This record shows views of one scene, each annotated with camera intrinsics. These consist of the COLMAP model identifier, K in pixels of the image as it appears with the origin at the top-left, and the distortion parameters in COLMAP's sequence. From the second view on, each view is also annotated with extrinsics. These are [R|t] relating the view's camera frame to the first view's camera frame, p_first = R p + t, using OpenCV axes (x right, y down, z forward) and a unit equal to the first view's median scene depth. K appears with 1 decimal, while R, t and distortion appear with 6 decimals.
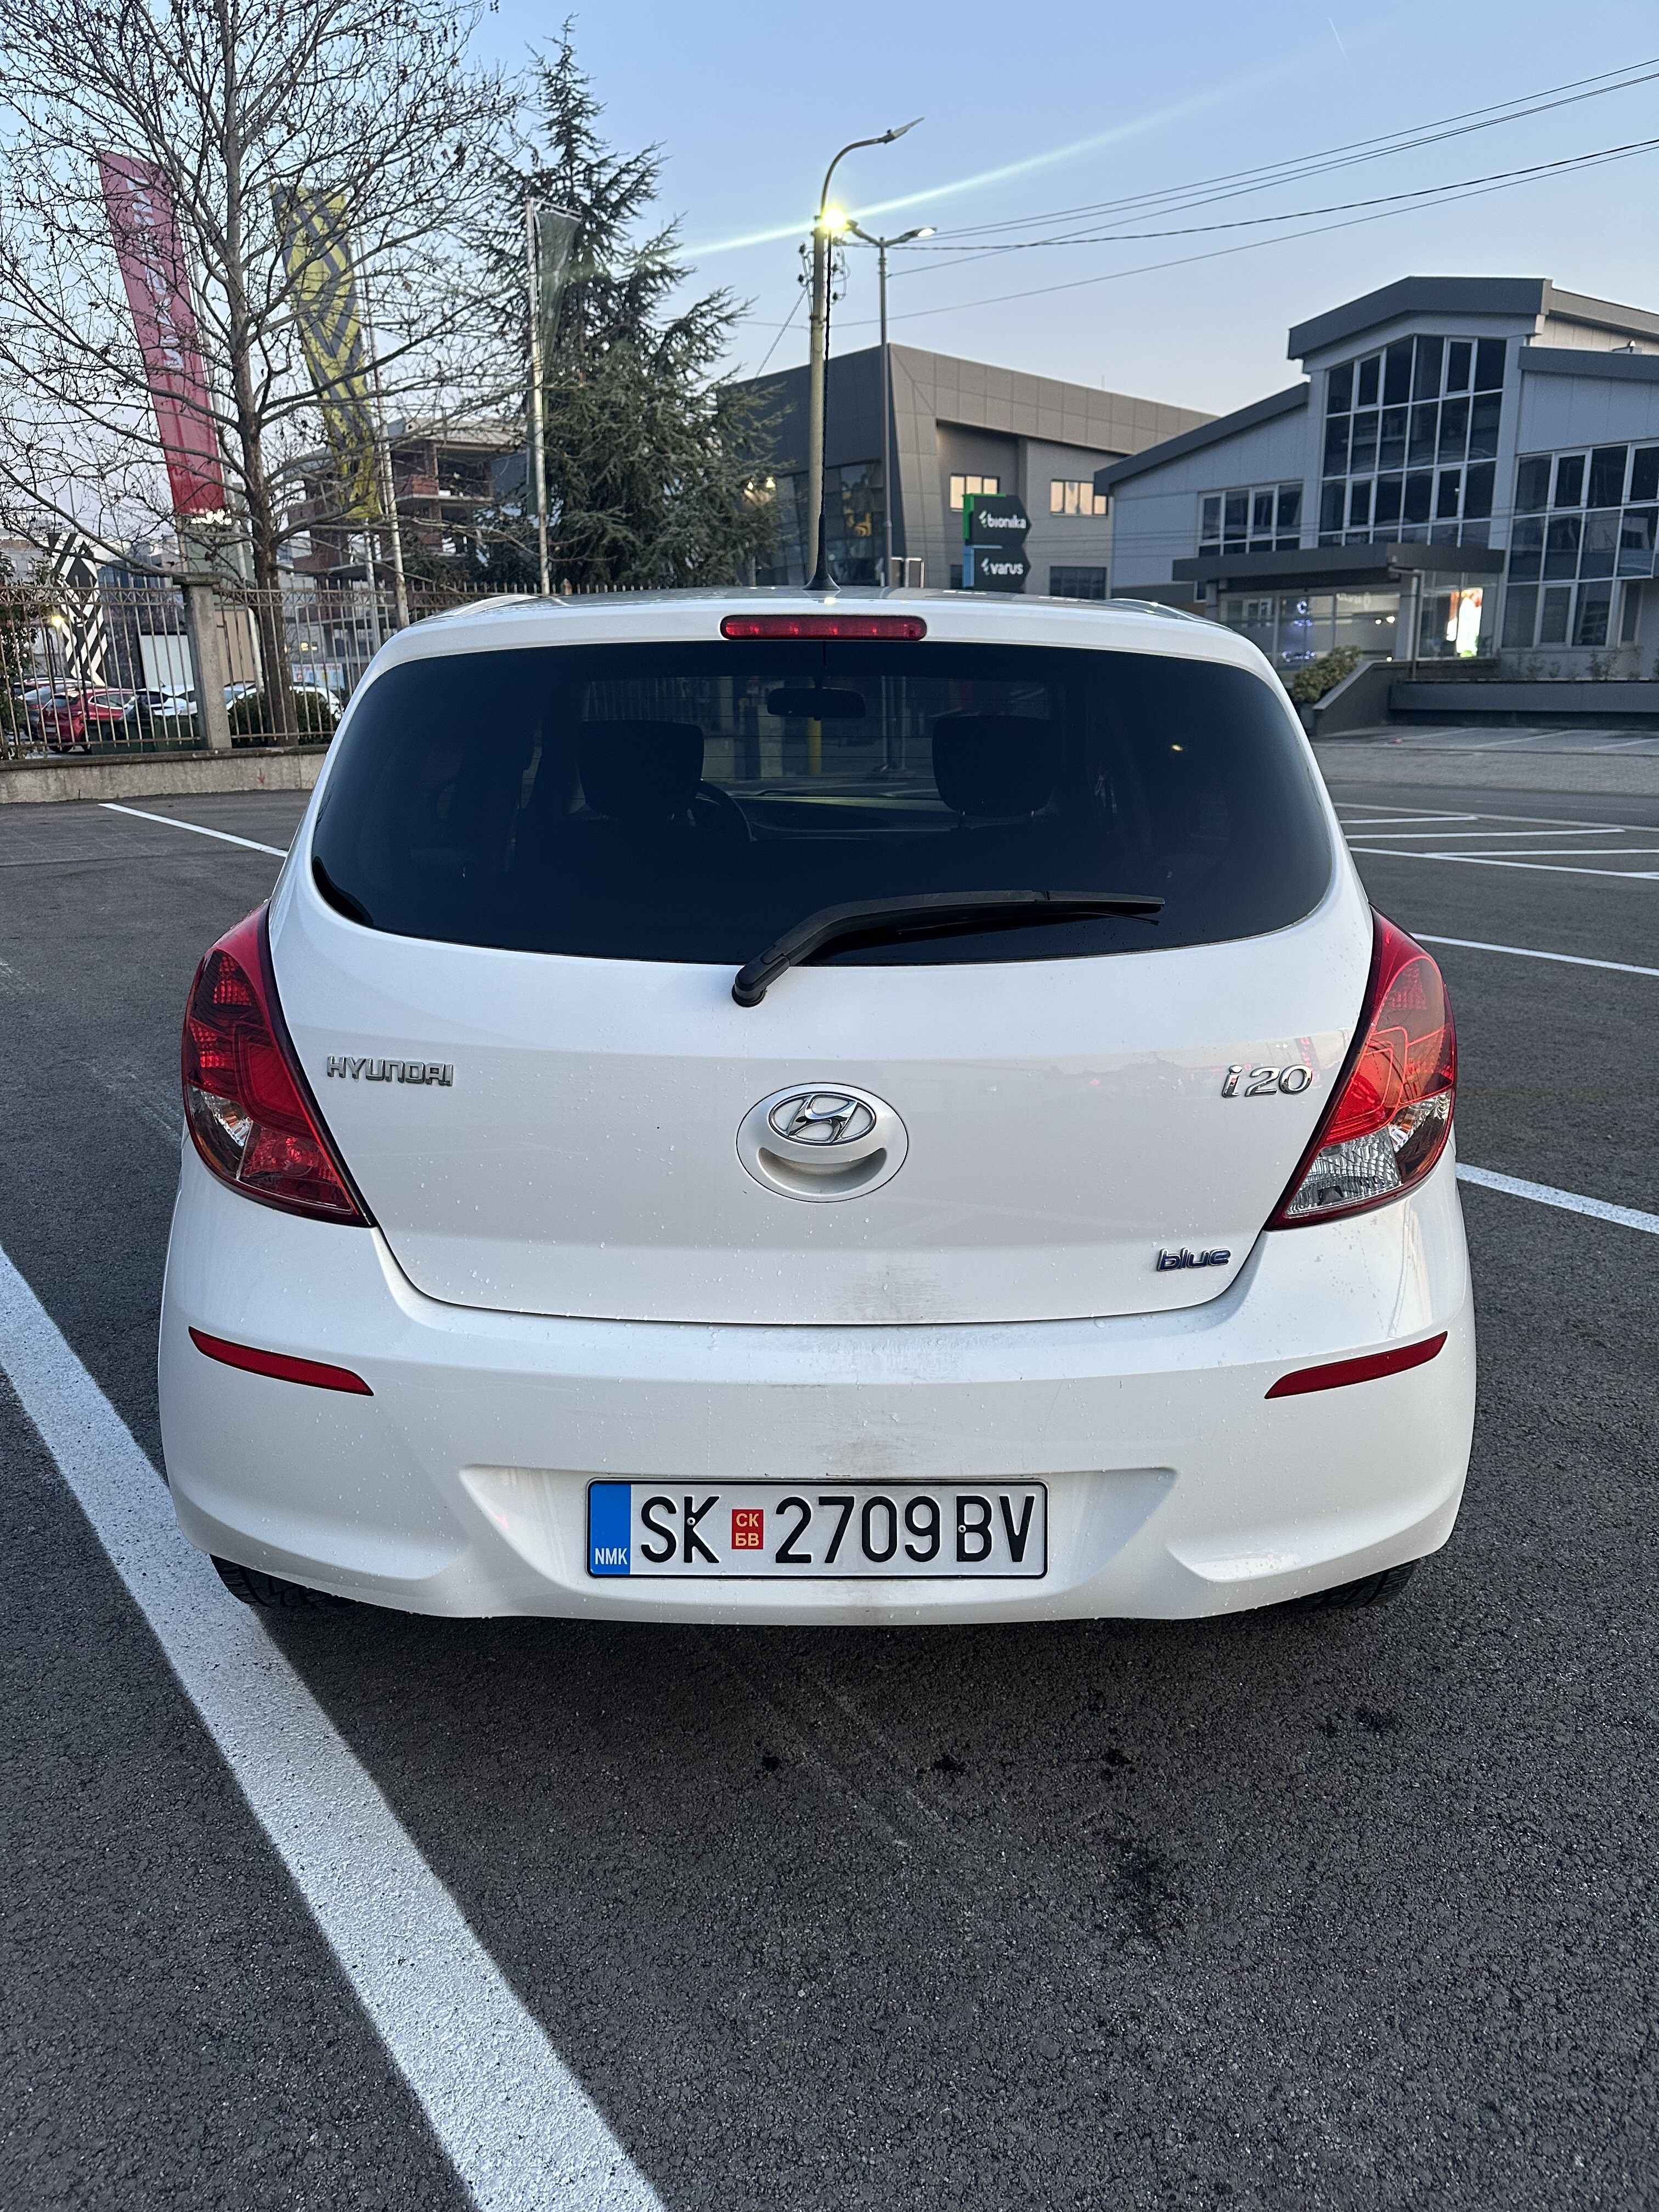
lens RADIAL K [[1569.8, 0, 827.4], [0, 1569.8, 1087.9], [0, 0, 1]] dist [0.028321, -0.018160]
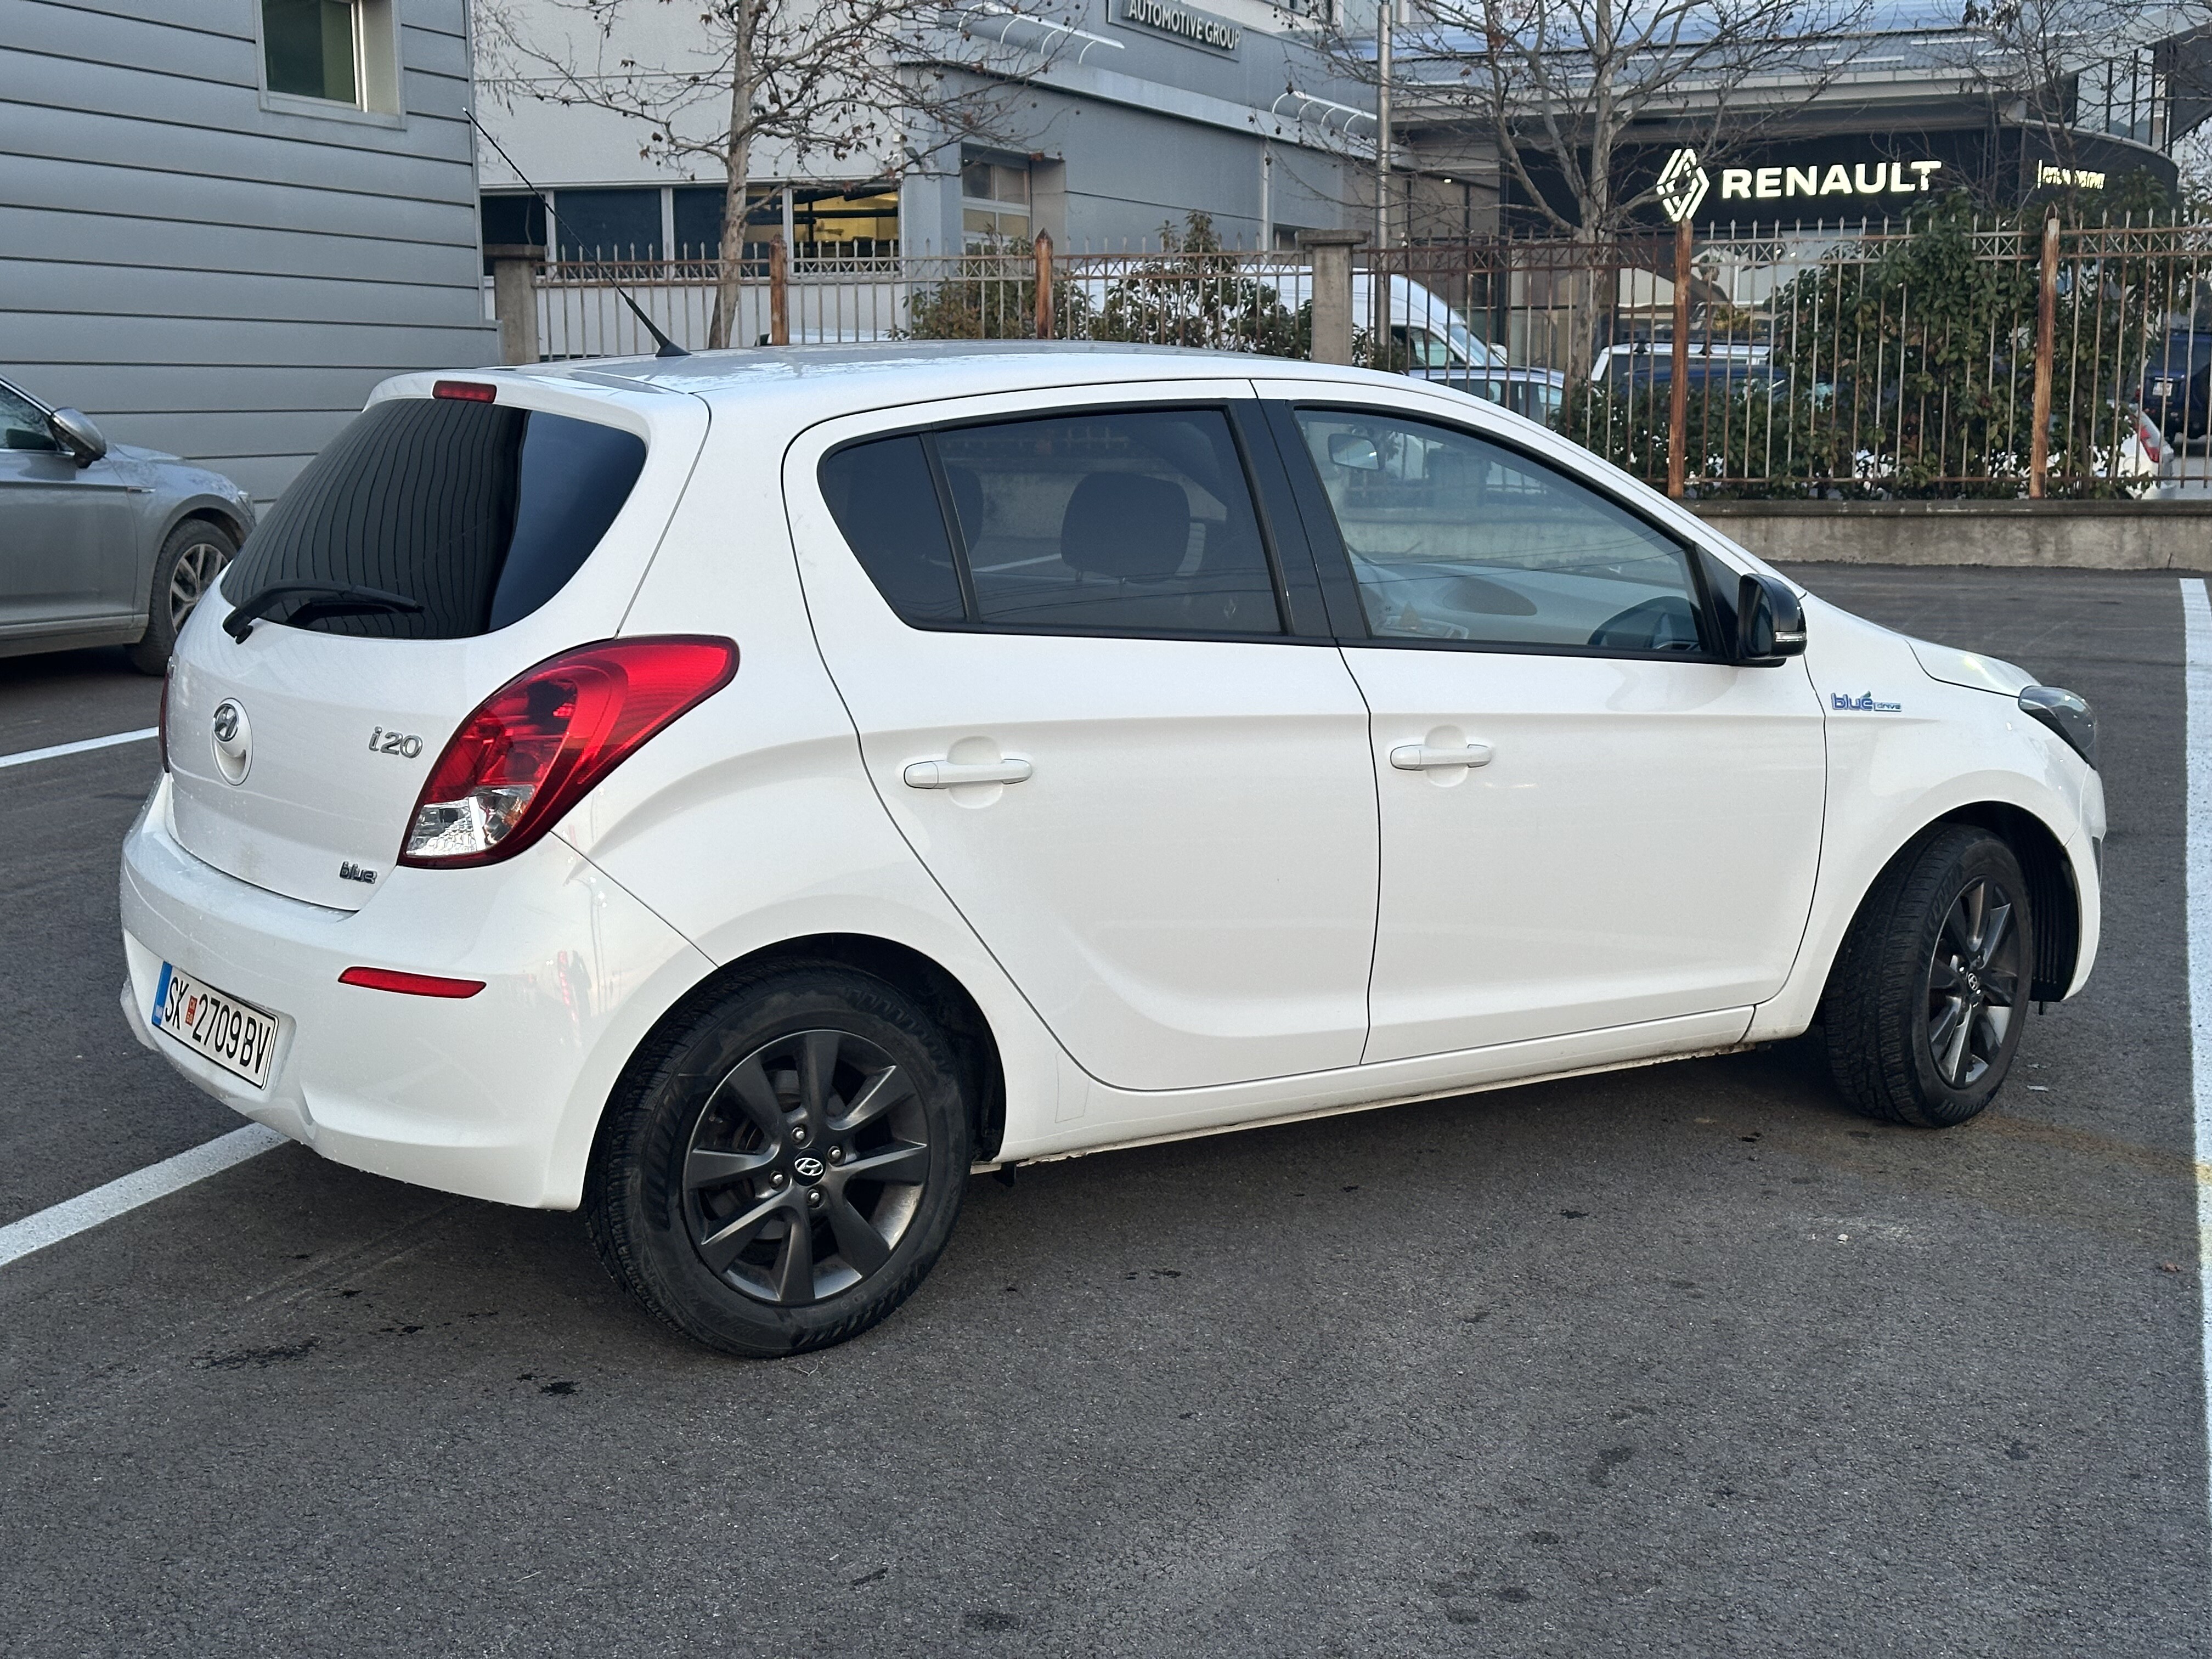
lens RADIAL K [[3061.5, 0, 1108.7], [0, 3061.5, 829.0], [0, 0, 1]] dist [0.098213, 0.000000]
pose [[0.560515, 0.135929, -0.816912, 2.646856], [-0.218995, 0.975651, 0.012081, -0.092021], [0.798664, 0.172128, 0.576635, 0.031099]]
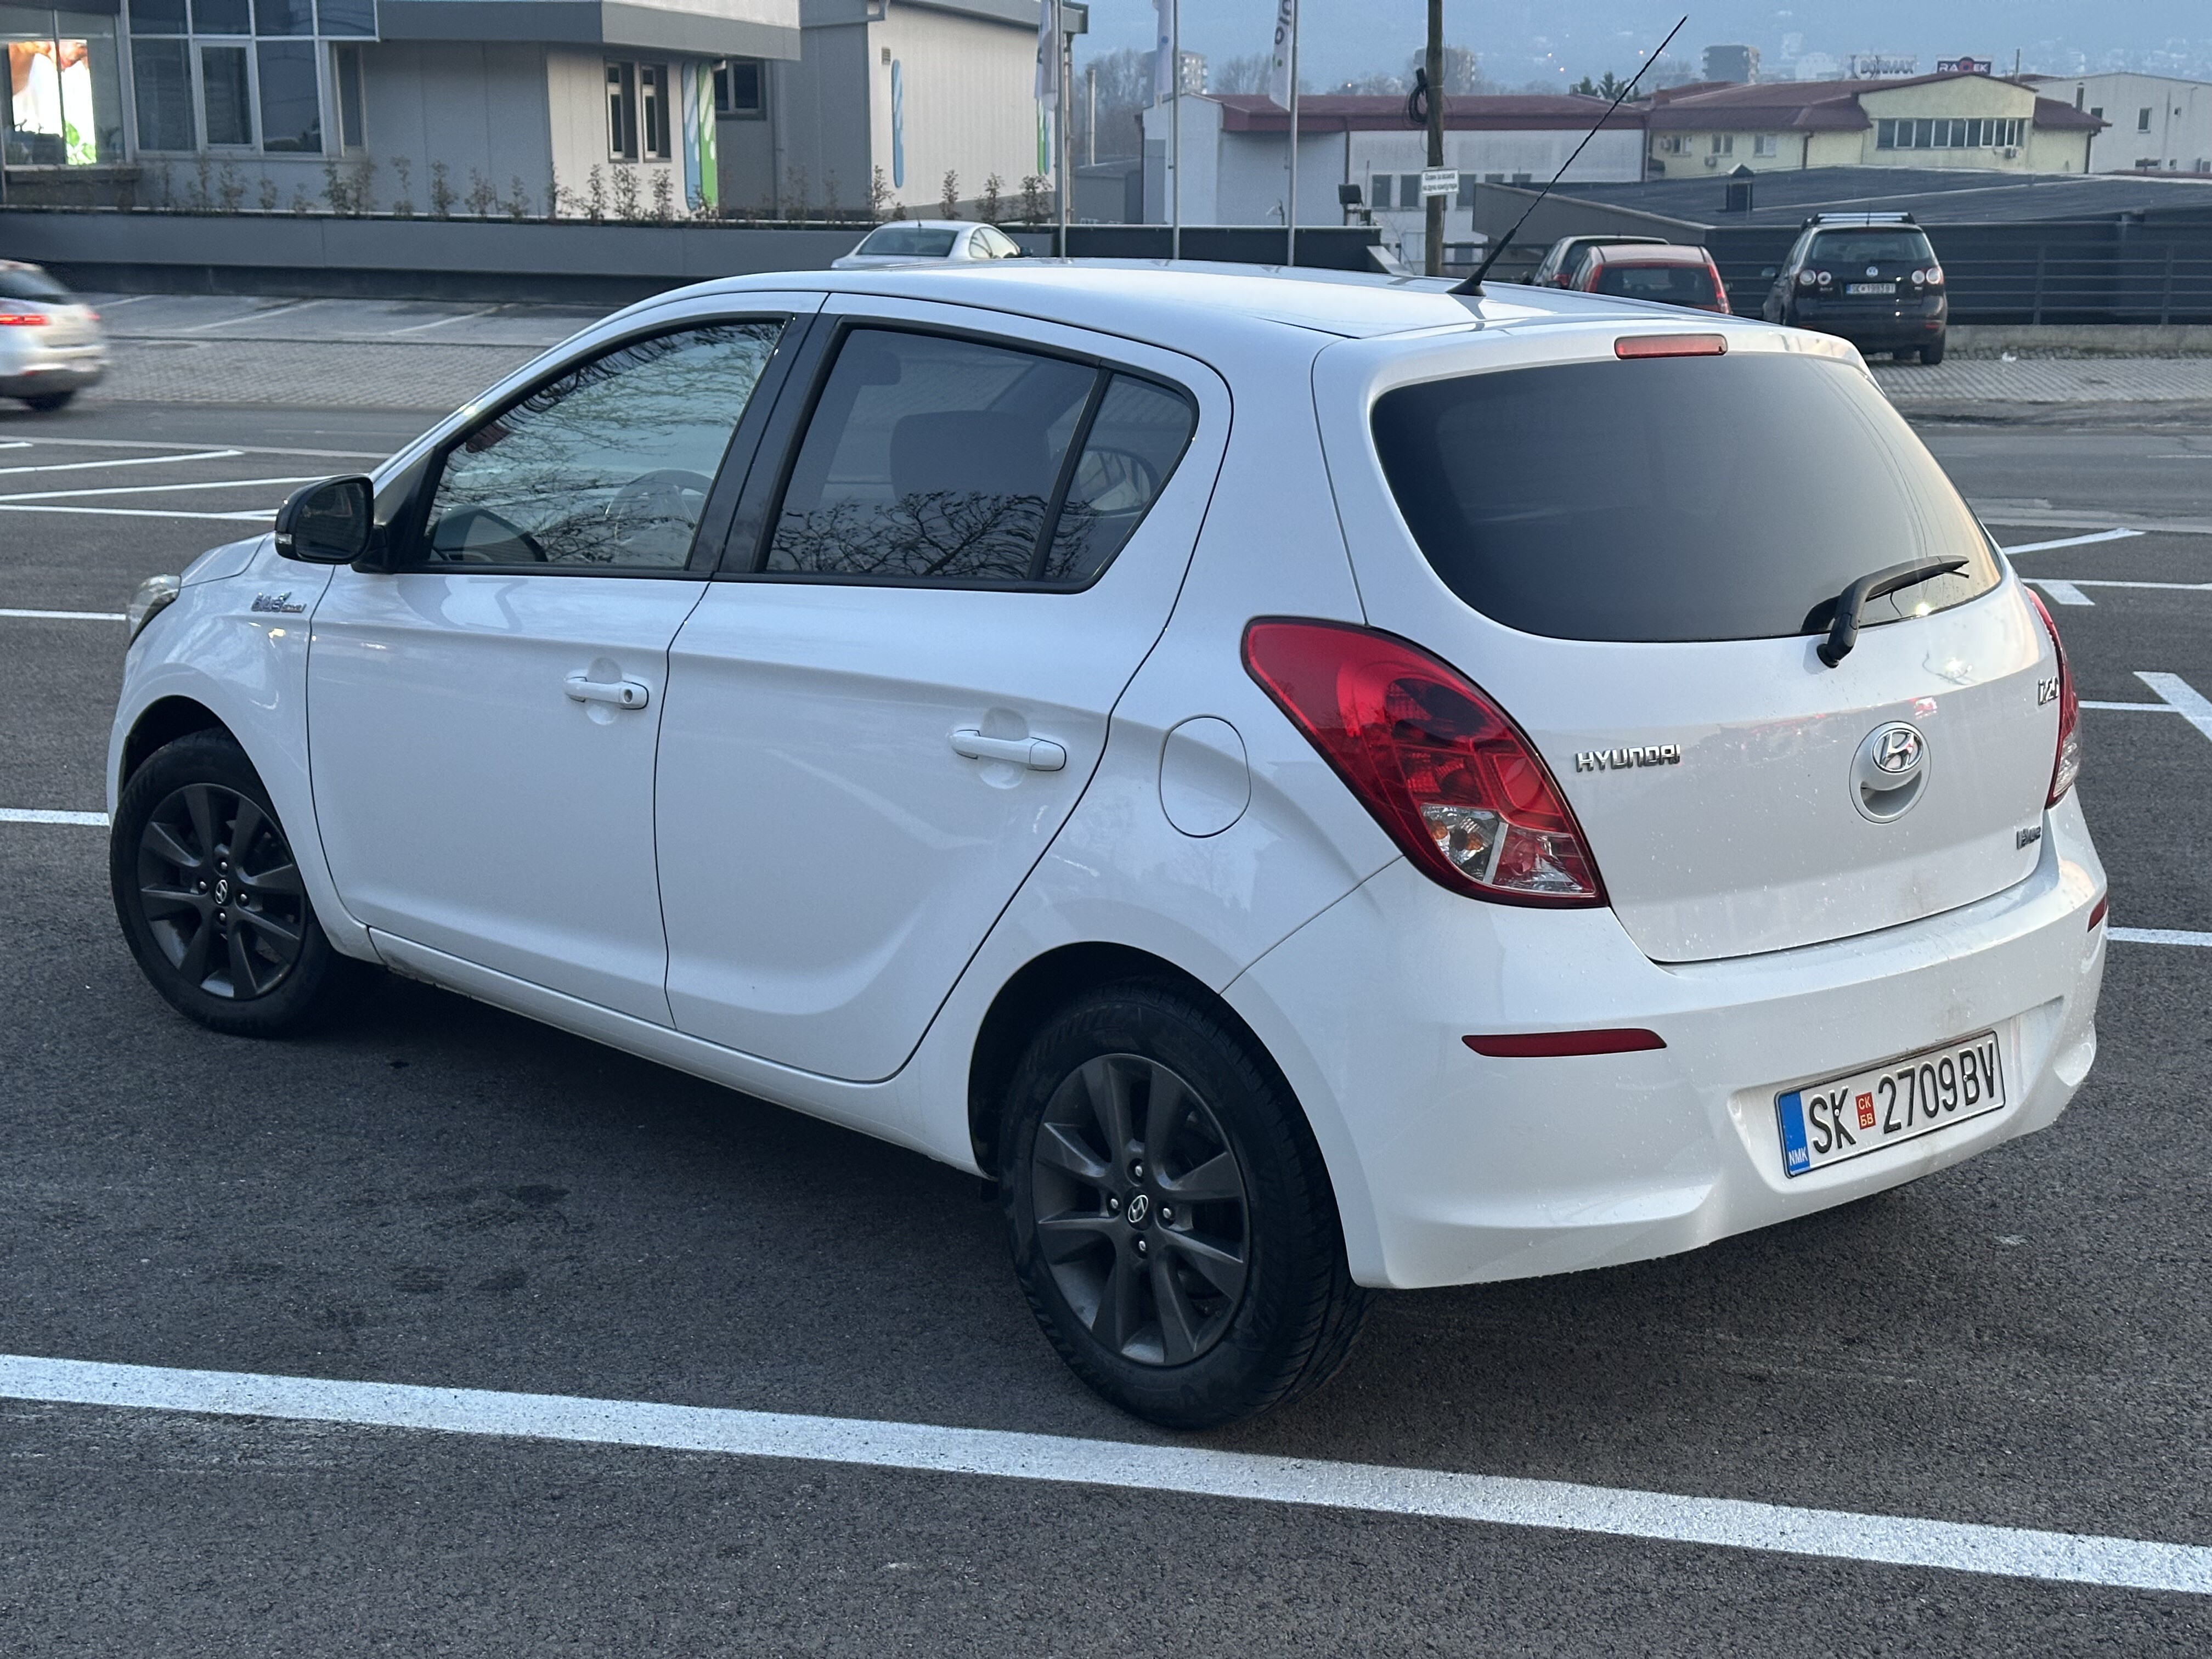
lens RADIAL K [[3061.5, 0, 1109.8], [0, 3061.5, 821.1], [0, 0, 1]] dist [0.098213, 0.000000]
pose [[0.739061, -0.126144, 0.661723, -1.966790], [0.160591, 0.986982, 0.008788, -0.045218], [-0.654217, 0.099771, 0.749697, -0.382068]]
